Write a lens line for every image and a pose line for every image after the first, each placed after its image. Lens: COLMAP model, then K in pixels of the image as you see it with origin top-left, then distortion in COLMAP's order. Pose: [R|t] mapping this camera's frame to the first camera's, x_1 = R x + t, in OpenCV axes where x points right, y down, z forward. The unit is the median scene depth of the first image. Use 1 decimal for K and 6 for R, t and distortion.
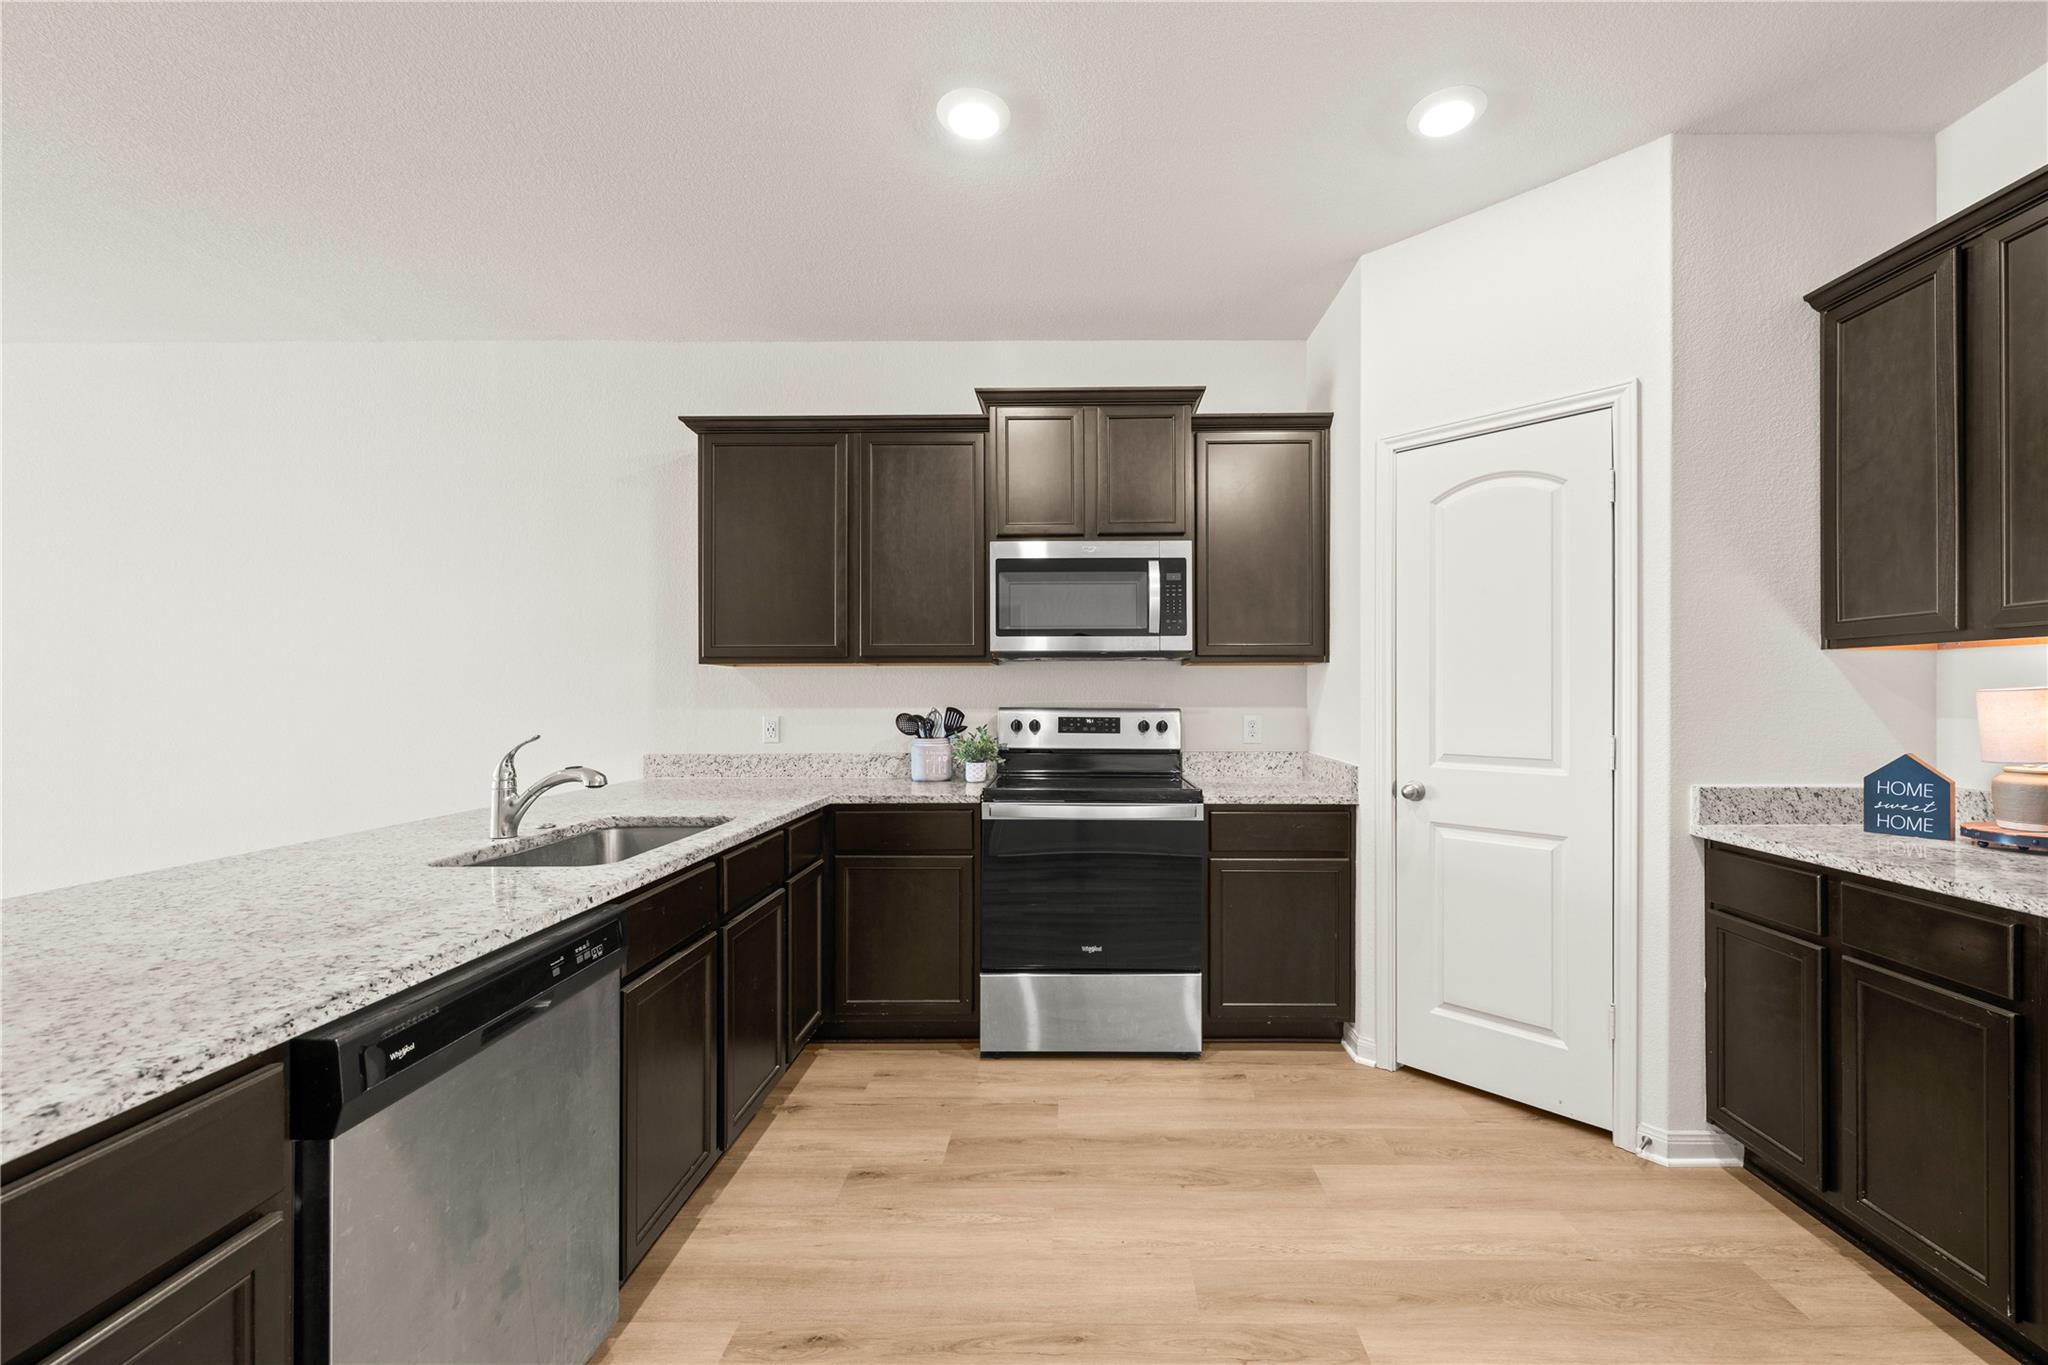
lens RADIAL K [[821.9, 0, 1072.6], [0, 821.9, 690.1], [0, 0, 1]] dist [0.000857, -0.000514]
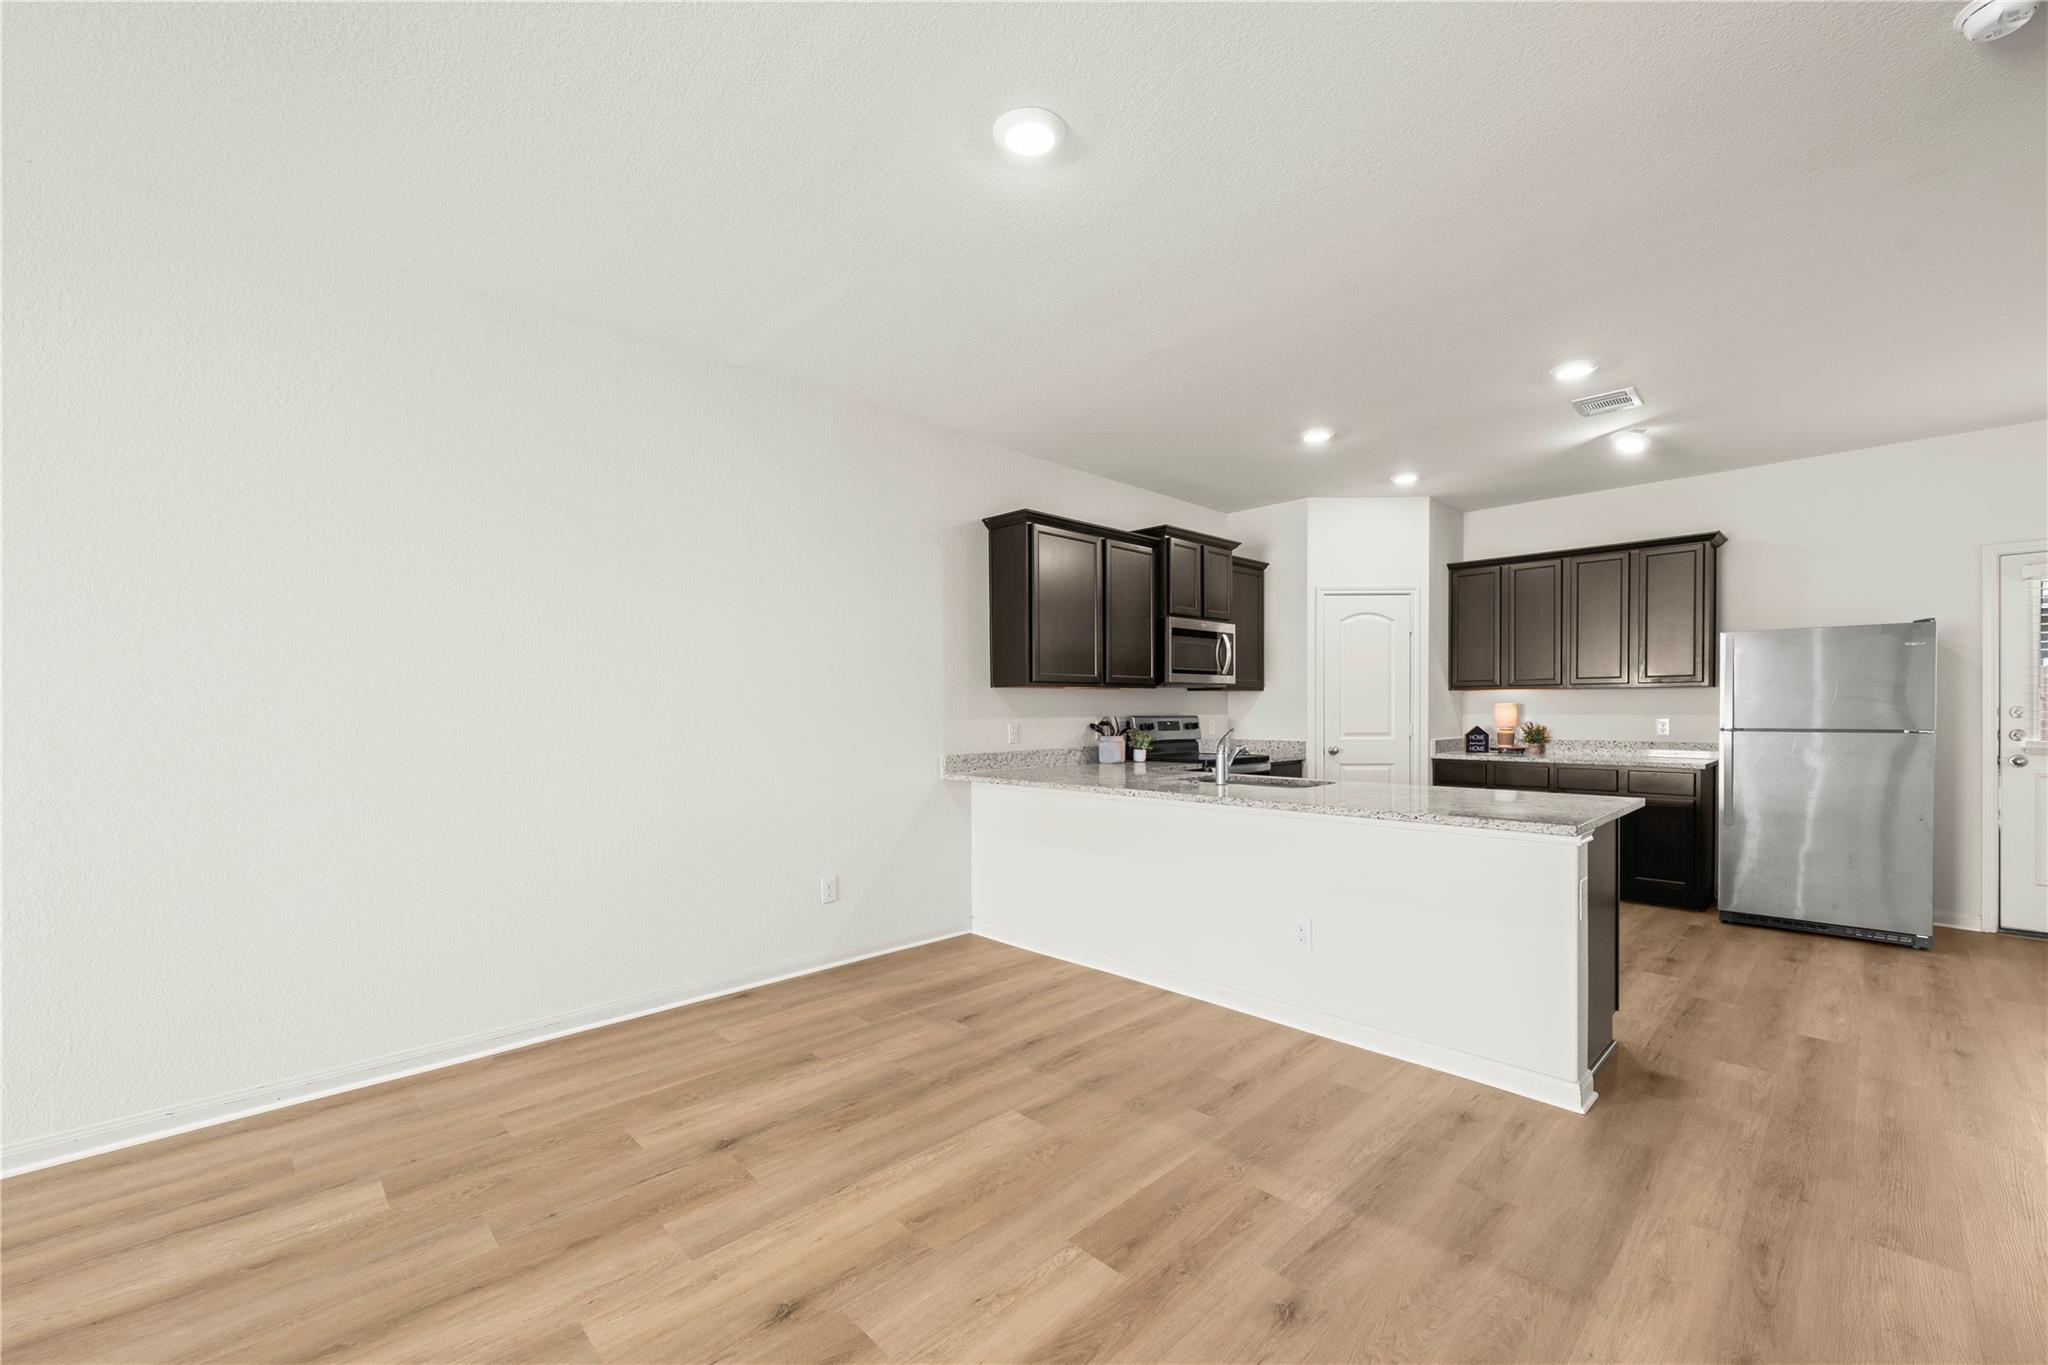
lens RADIAL K [[832.0, 0, 1029.5], [0, 832.0, 715.3], [0, 0, 1]] dist [0.001310, 0.000133]
pose [[0.708804, -0.008380, 0.705356, -1.745940], [0.001210, 0.999942, 0.010664, 0.003467], [-0.705404, -0.006706, 0.708773, -0.009147]]
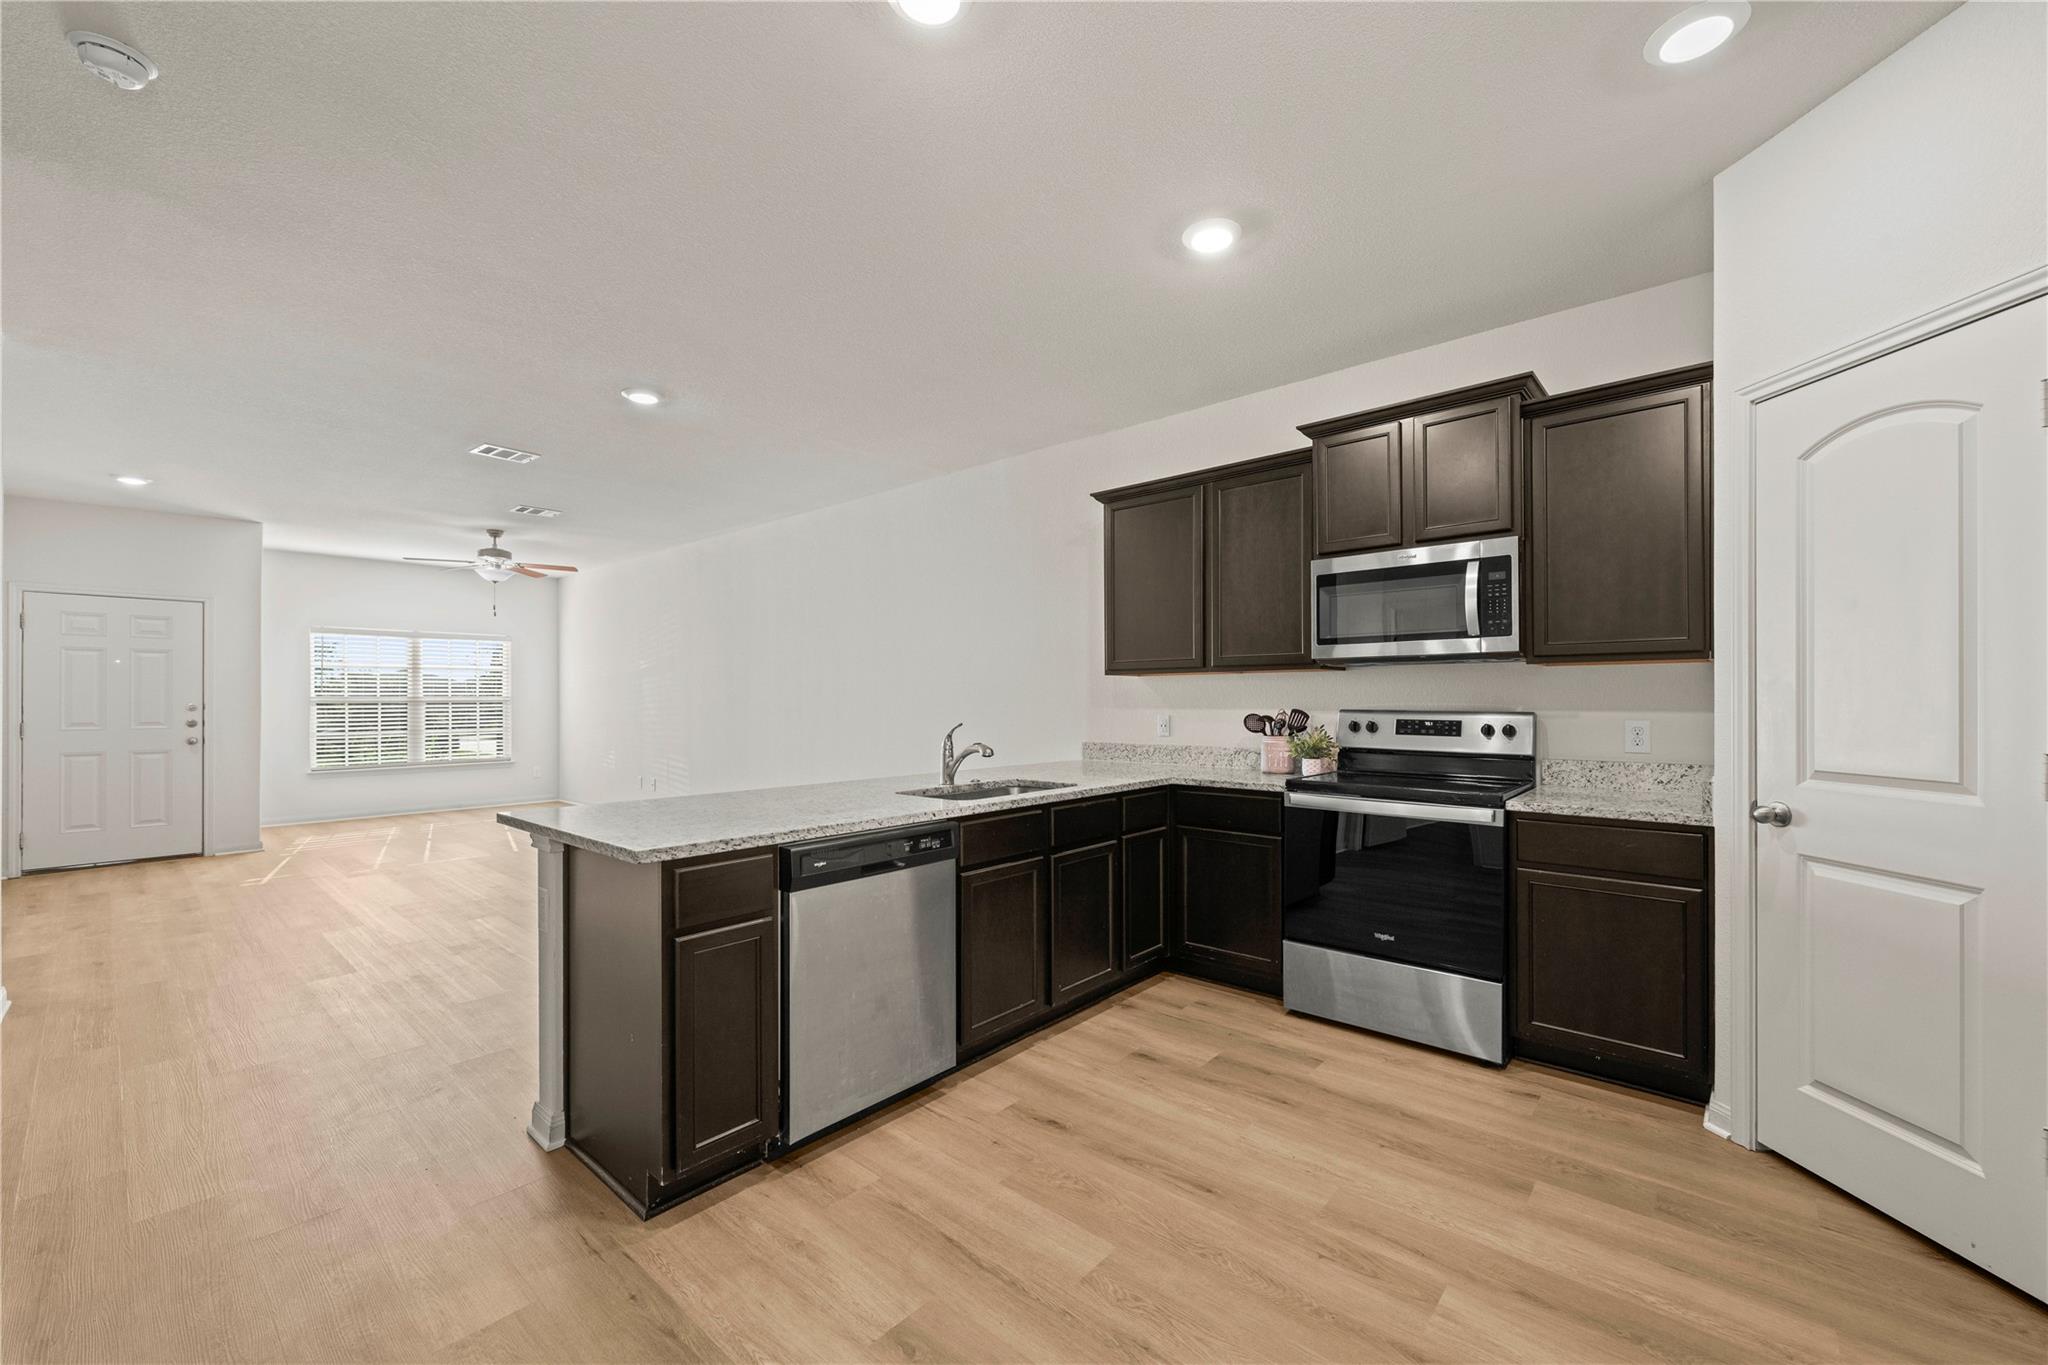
lens RADIAL K [[810.0, 0, 1034.6], [0, 810.0, 694.4], [0, 0, 1]] dist [-0.000381, -0.000026]
pose [[0.758620, -0.004247, -0.651519, 0.382604], [0.004687, 0.999988, -0.001060, 0.000632], [0.651516, -0.002250, 0.758632, -0.093133]]
